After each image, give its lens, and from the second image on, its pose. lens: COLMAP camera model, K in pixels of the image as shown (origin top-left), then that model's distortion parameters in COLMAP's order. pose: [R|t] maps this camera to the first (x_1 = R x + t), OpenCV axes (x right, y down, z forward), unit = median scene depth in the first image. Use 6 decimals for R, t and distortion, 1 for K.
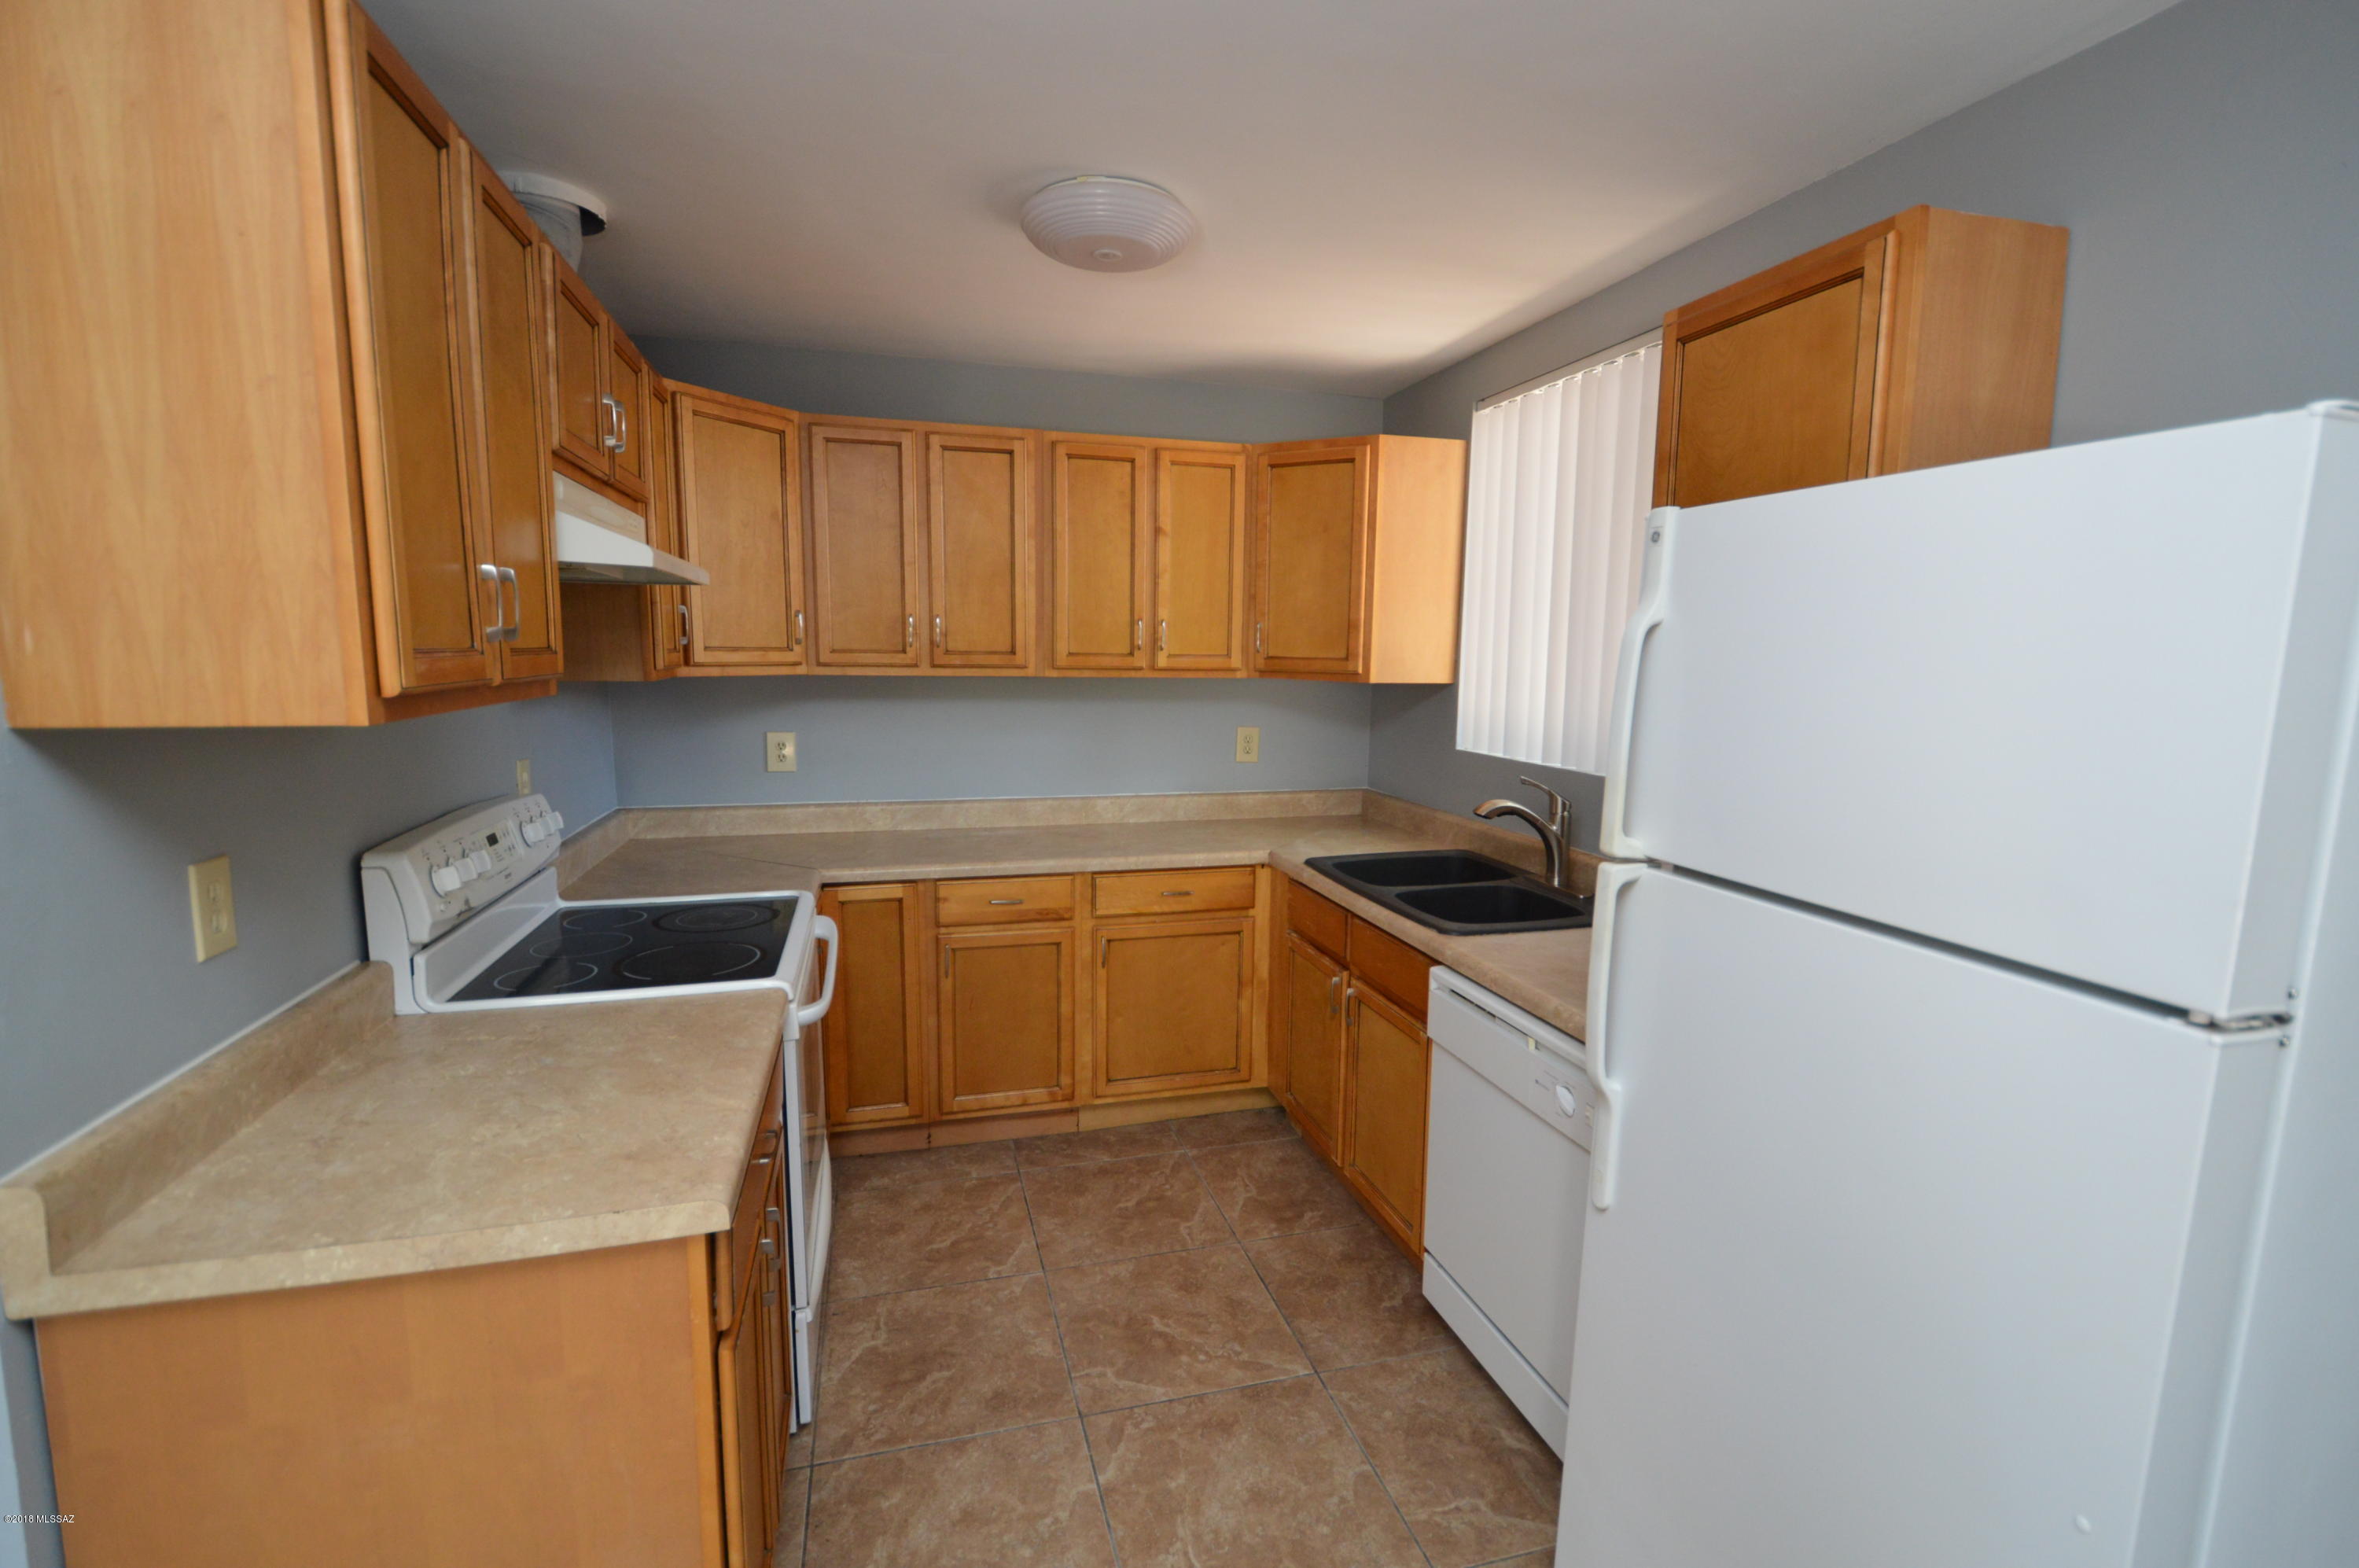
lens RADIAL K [[1040.9, 0, 1179.5], [0, 1040.9, 784.0], [0, 0, 1]] dist [-0.001407, -0.000716]
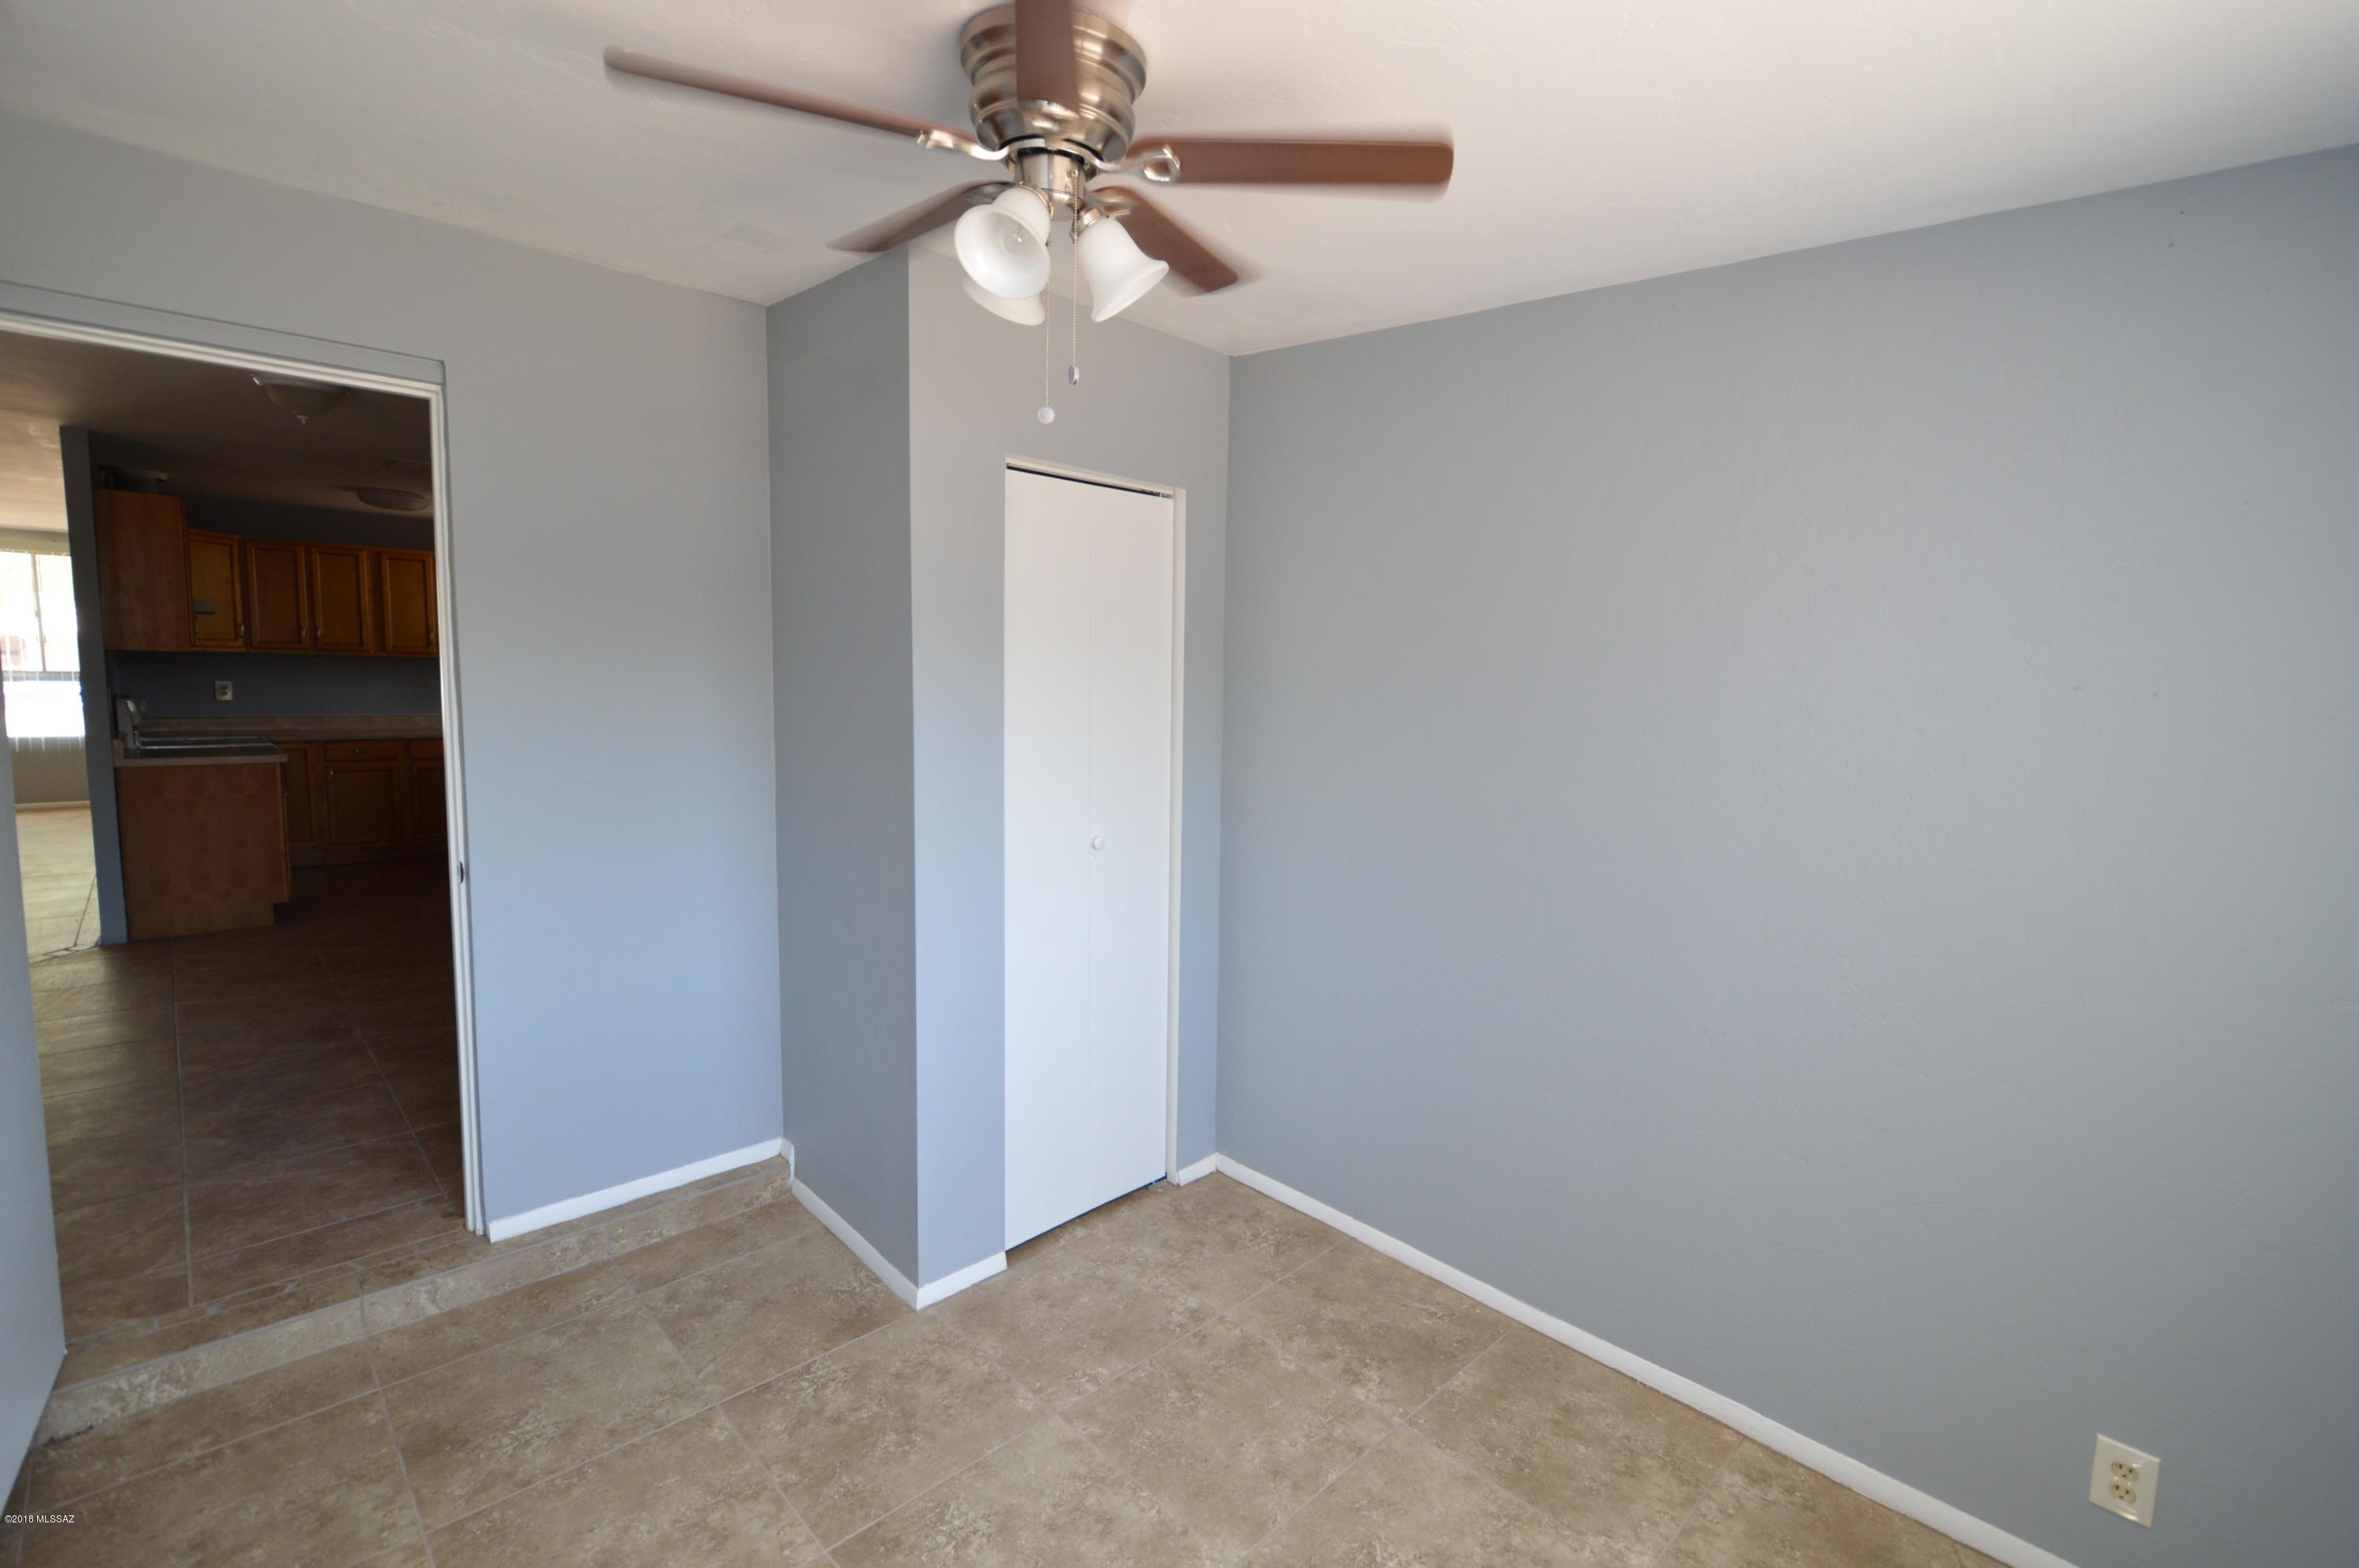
lens RADIAL K [[1040.9, 0, 1179.5], [0, 1040.9, 784.0], [0, 0, 1]] dist [-0.001407, -0.000716]
pose [[0.877988, -0.041098, 0.476915, 0.321436], [0.048830, 0.998800, -0.003824, 0.280154], [-0.476185, 0.026645, 0.878941, -1.882789]]
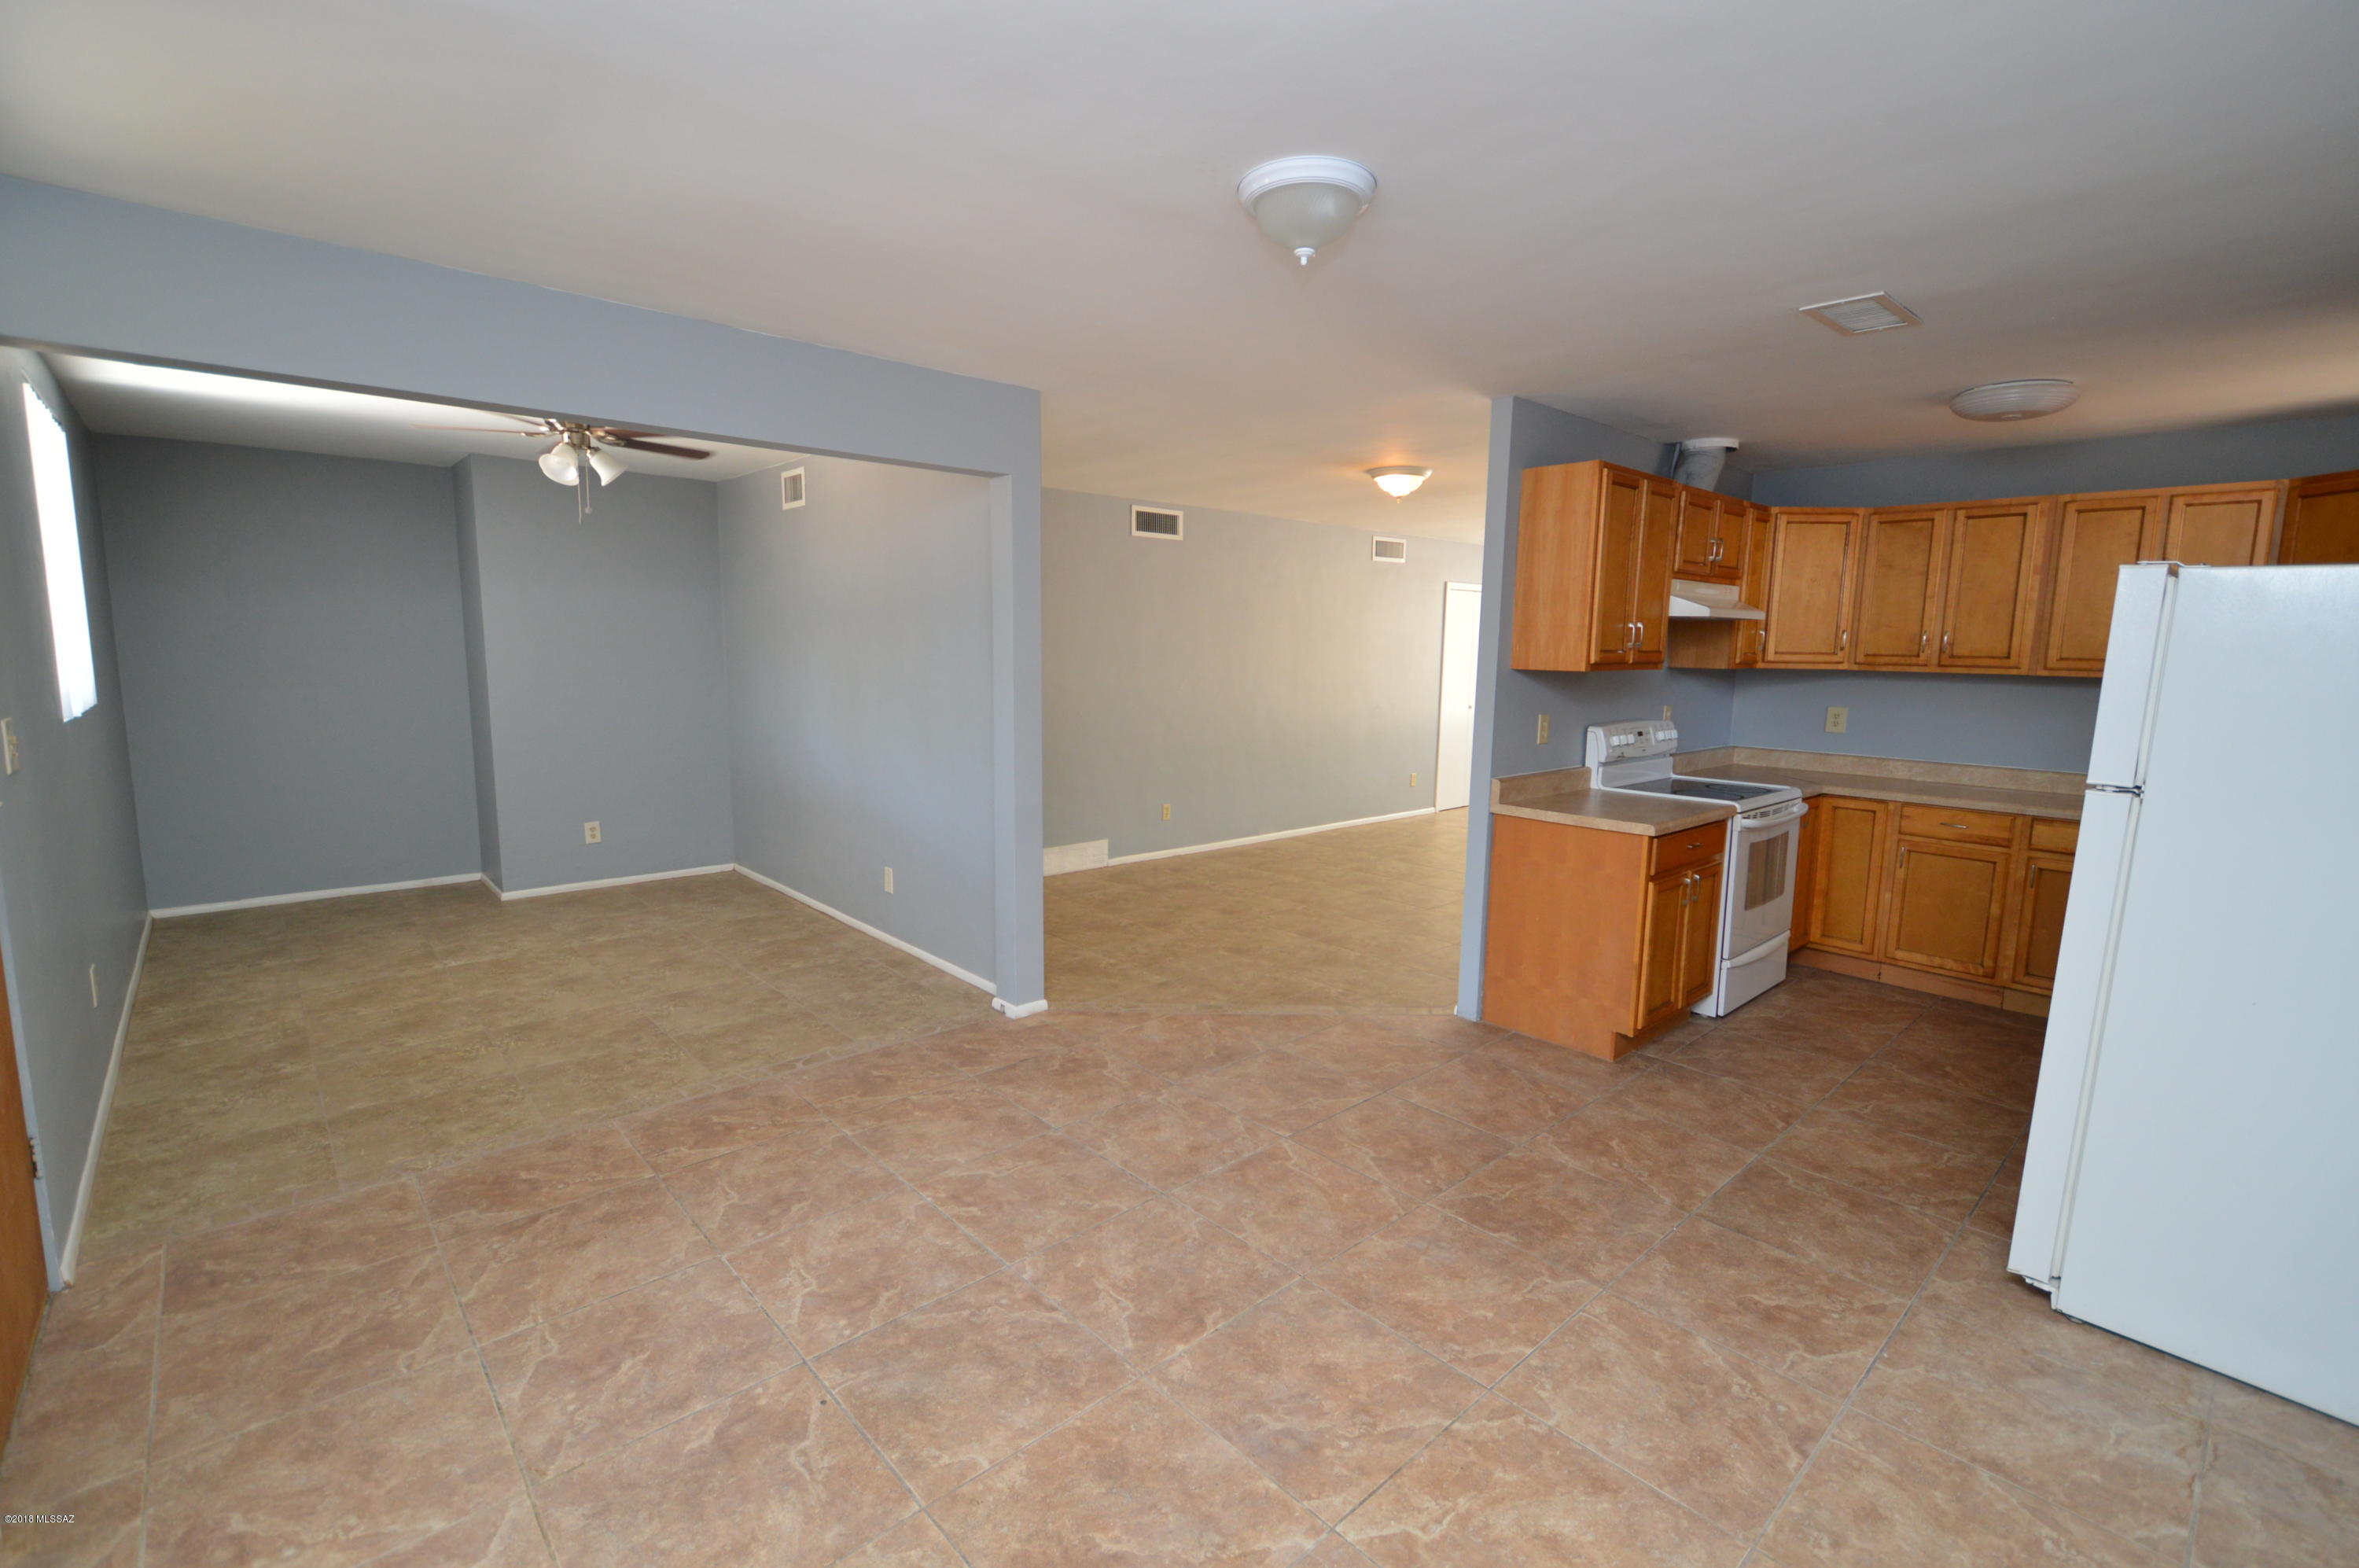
lens RADIAL K [[1040.9, 0, 1179.5], [0, 1040.9, 784.0], [0, 0, 1]] dist [-0.001407, -0.000716]
pose [[0.448445, 0.116822, -0.886143, 0.630920], [-0.124960, 0.989879, 0.067259, 0.091642], [0.885032, 0.080570, 0.458505, -0.640510]]
